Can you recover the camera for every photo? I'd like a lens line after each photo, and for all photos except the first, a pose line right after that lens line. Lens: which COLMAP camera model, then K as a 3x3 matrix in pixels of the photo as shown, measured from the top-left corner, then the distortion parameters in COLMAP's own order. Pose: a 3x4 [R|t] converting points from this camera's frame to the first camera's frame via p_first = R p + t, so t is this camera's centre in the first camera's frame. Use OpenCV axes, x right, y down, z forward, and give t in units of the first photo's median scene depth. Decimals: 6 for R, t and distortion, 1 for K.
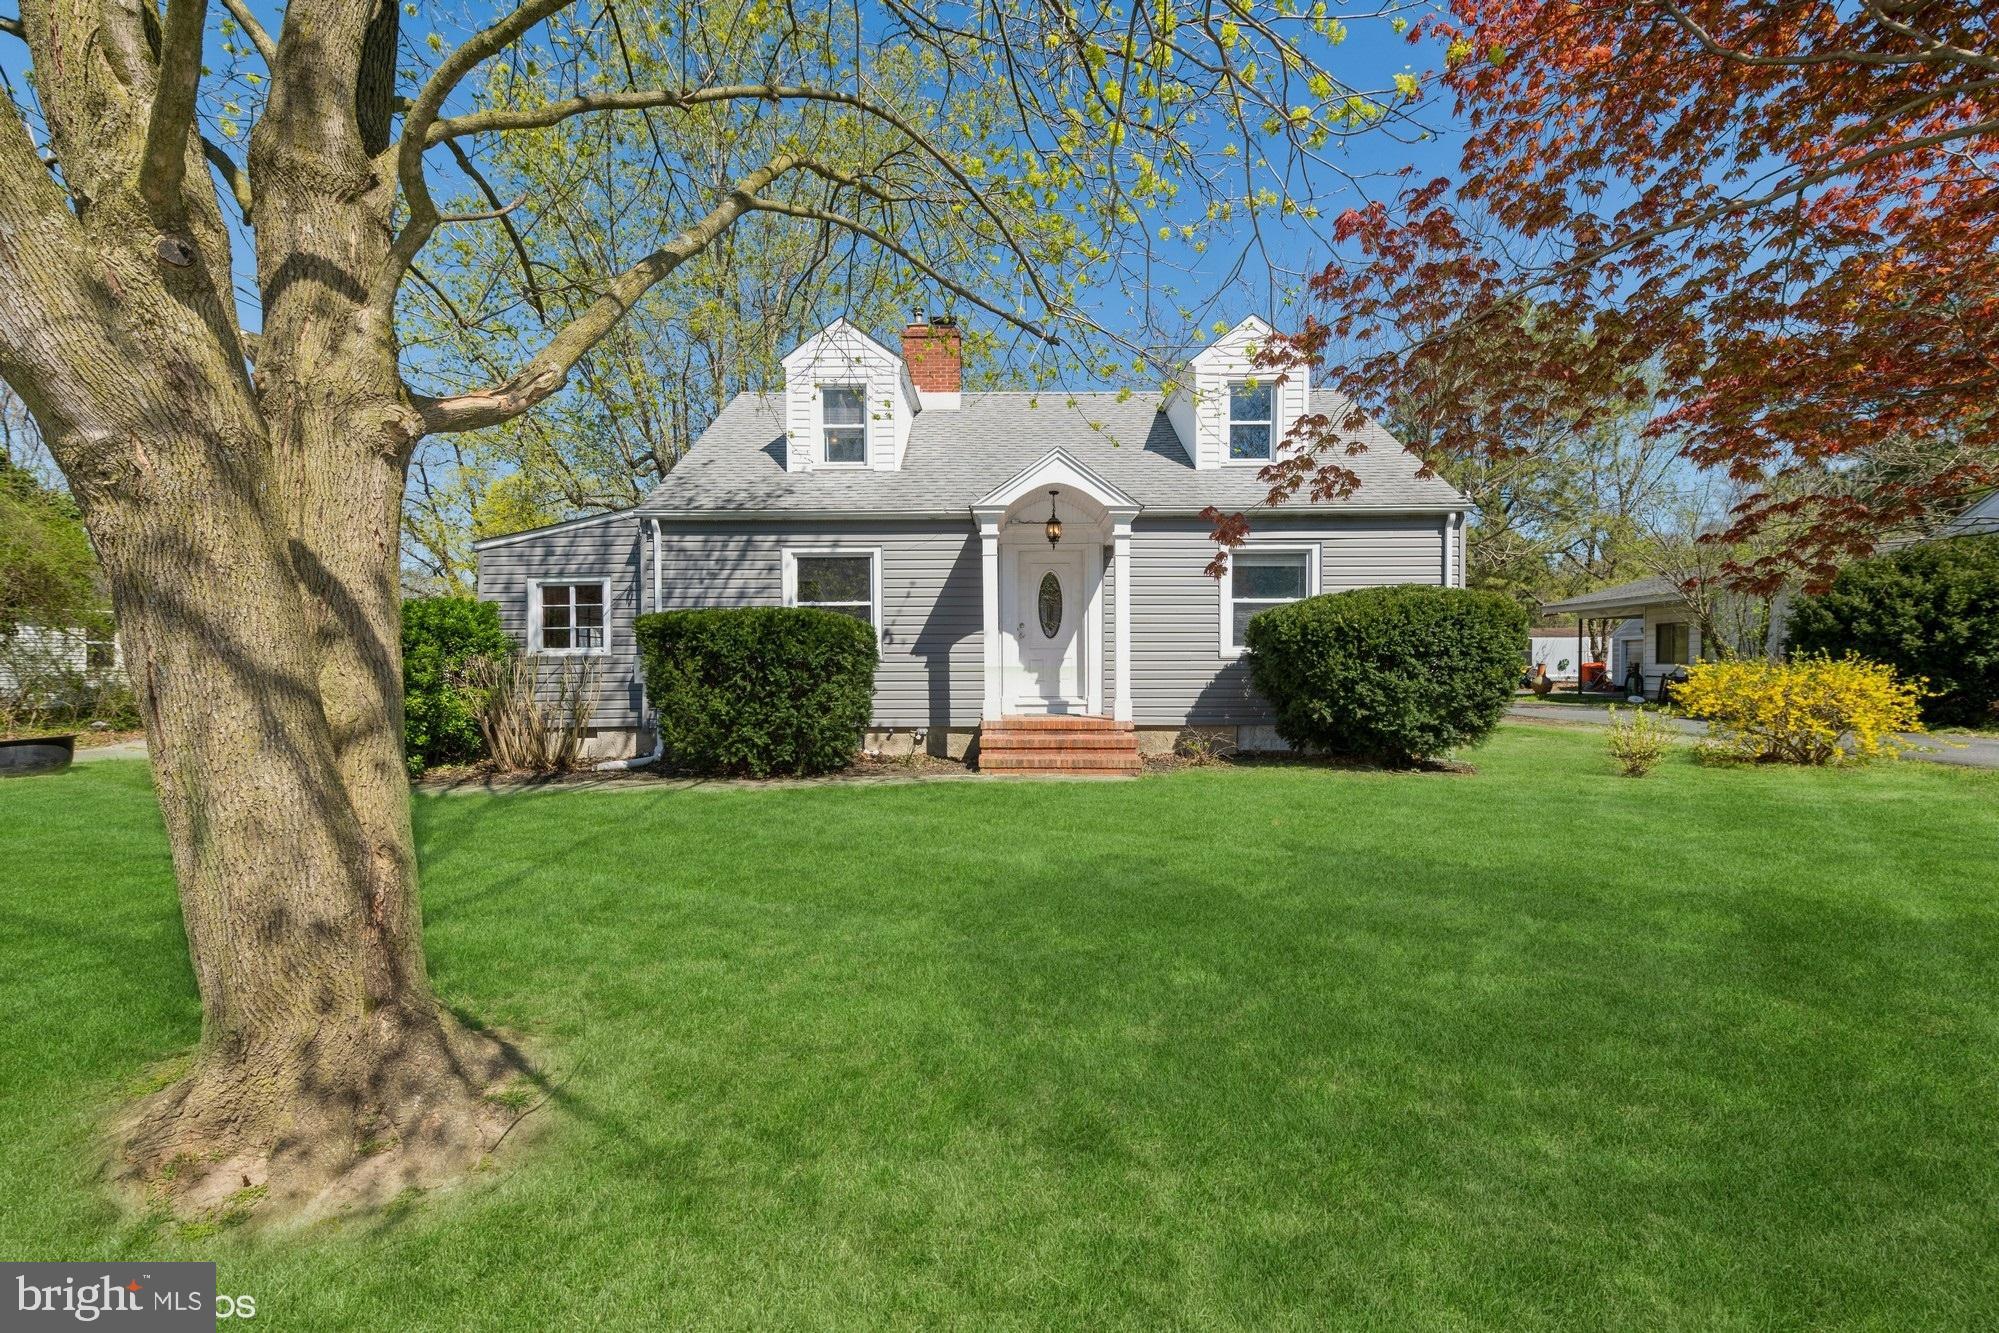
lens RADIAL K [[833.9, 0, 999.5], [0, 833.9, 666.5], [0, 0, 1]] dist [0.000549, -0.000352]
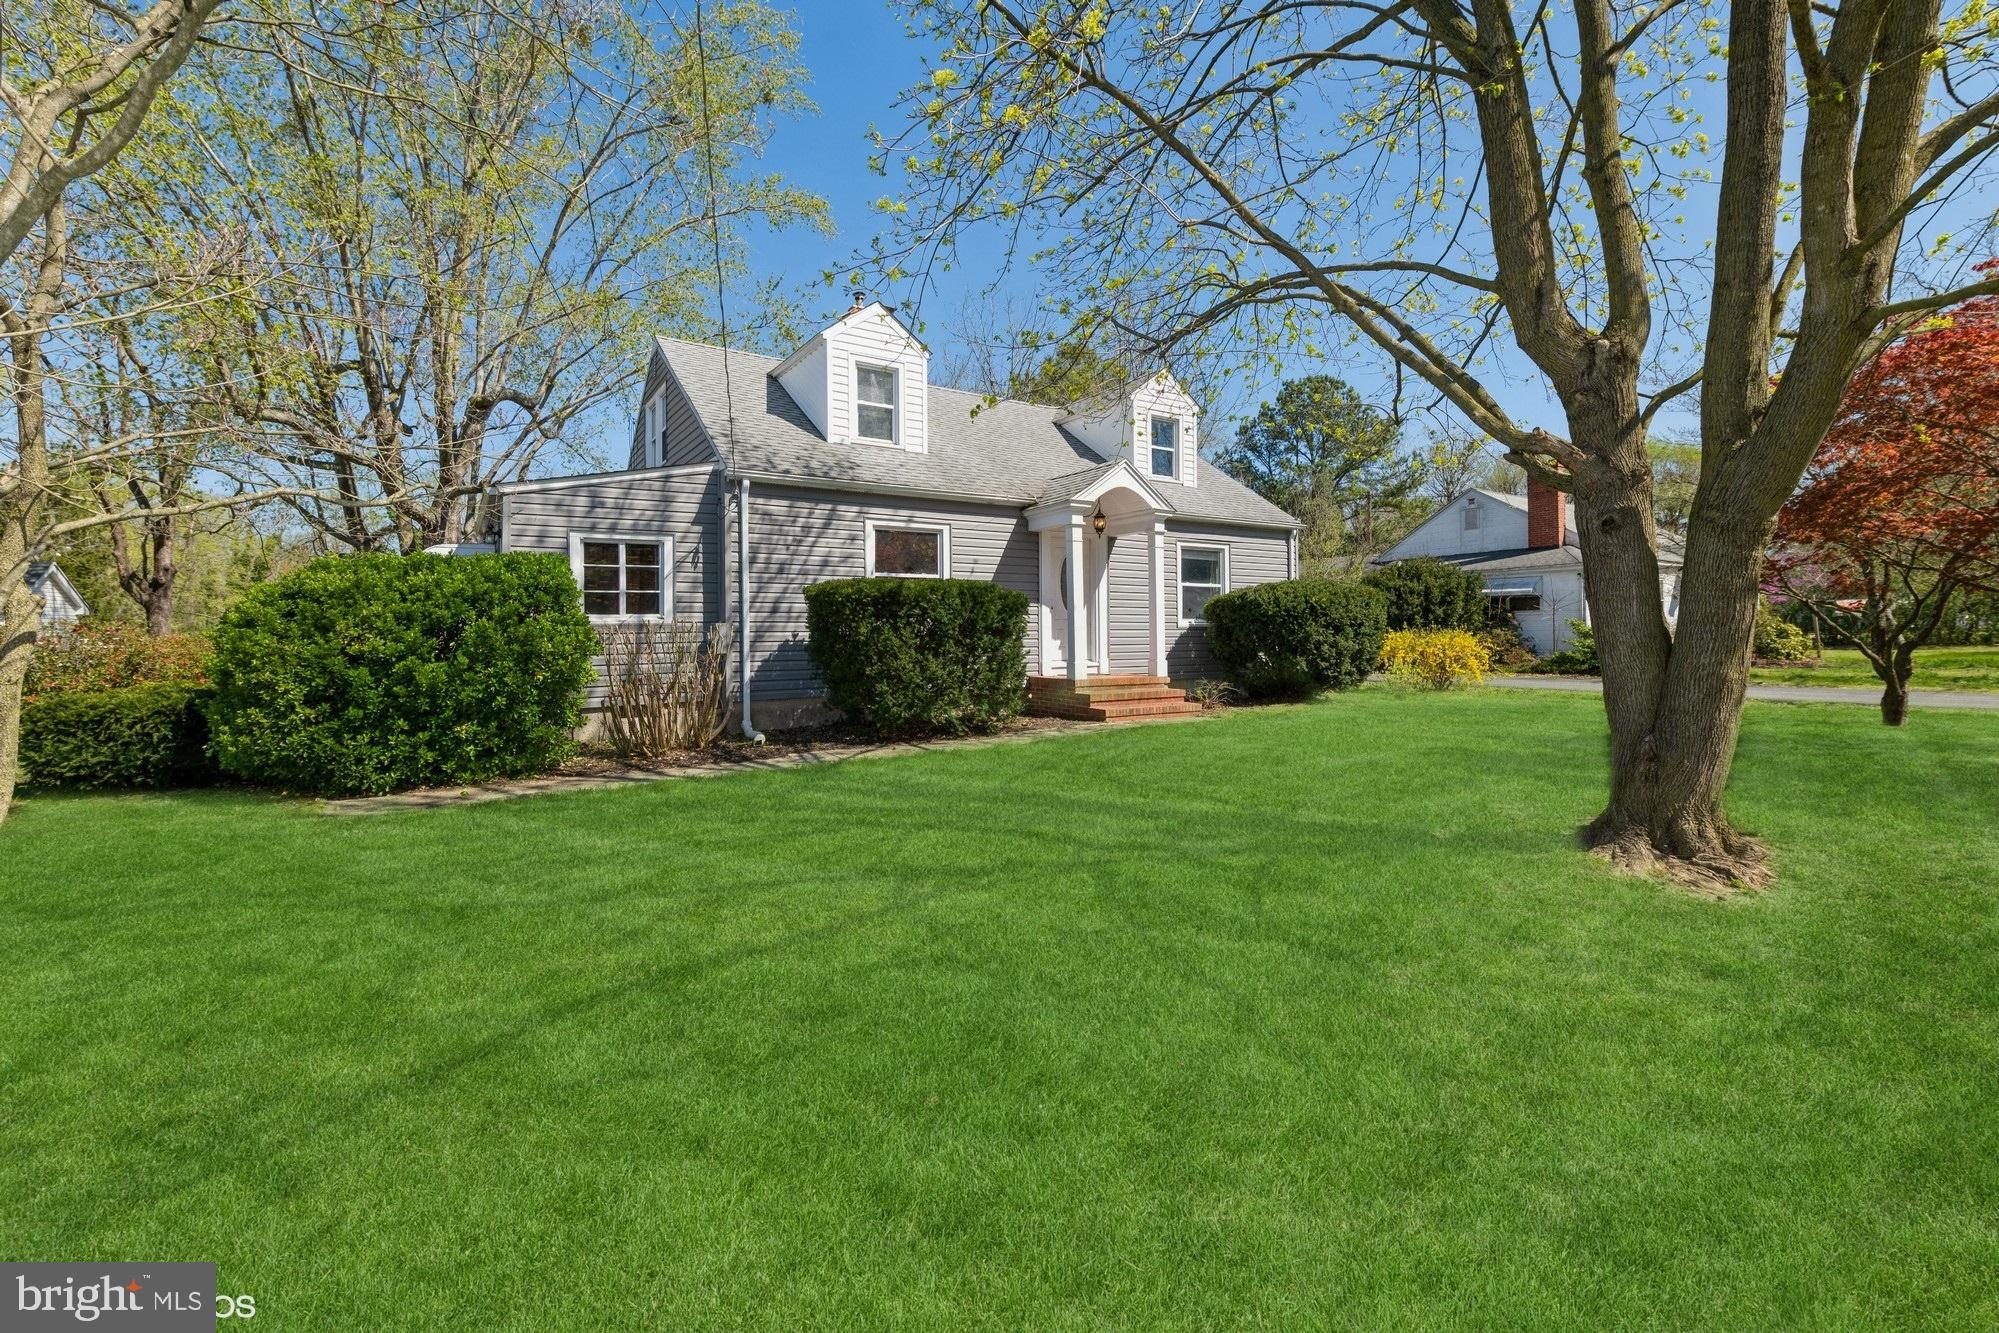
lens RADIAL K [[912.8, 0, 1001.0], [0, 912.8, 597.7], [0, 0, 1]] dist [0.000316, -0.000089]
pose [[0.822596, 0.022790, 0.568169, -0.753575], [0.006735, 0.998736, -0.049812, 0.011130], [-0.568586, 0.044802, 0.821403, -0.013515]]
